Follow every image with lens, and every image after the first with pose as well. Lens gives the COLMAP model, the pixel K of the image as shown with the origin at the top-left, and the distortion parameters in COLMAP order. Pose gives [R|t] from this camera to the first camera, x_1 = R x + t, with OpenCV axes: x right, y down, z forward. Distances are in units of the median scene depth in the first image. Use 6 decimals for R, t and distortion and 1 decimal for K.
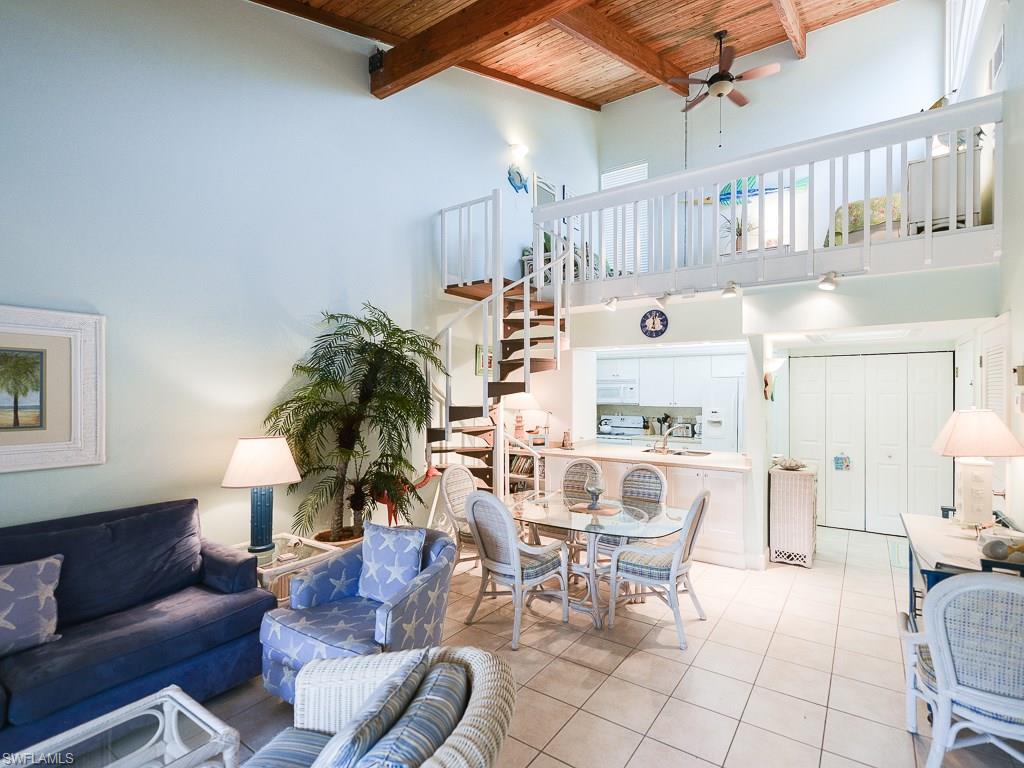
lens RADIAL K [[508.6, 0, 512.8], [0, 508.6, 389.4], [0, 0, 1]] dist [0.006010, -0.000625]
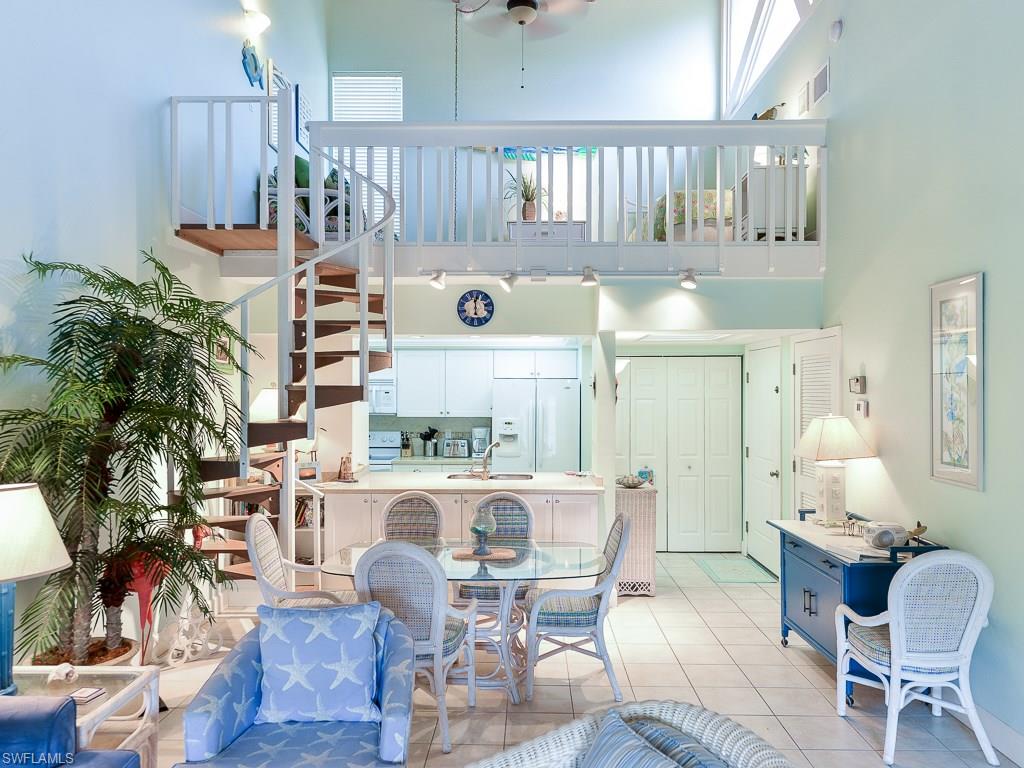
lens RADIAL K [[779.3, 0, 512.6], [0, 779.3, 384.4], [0, 0, 1]] dist [0.010181, 0.004793]
pose [[0.829413, 0.006965, 0.558592, -0.351901], [-0.003077, 0.999964, -0.007901, -0.007276], [-0.558627, 0.004834, 0.829405, 0.006757]]
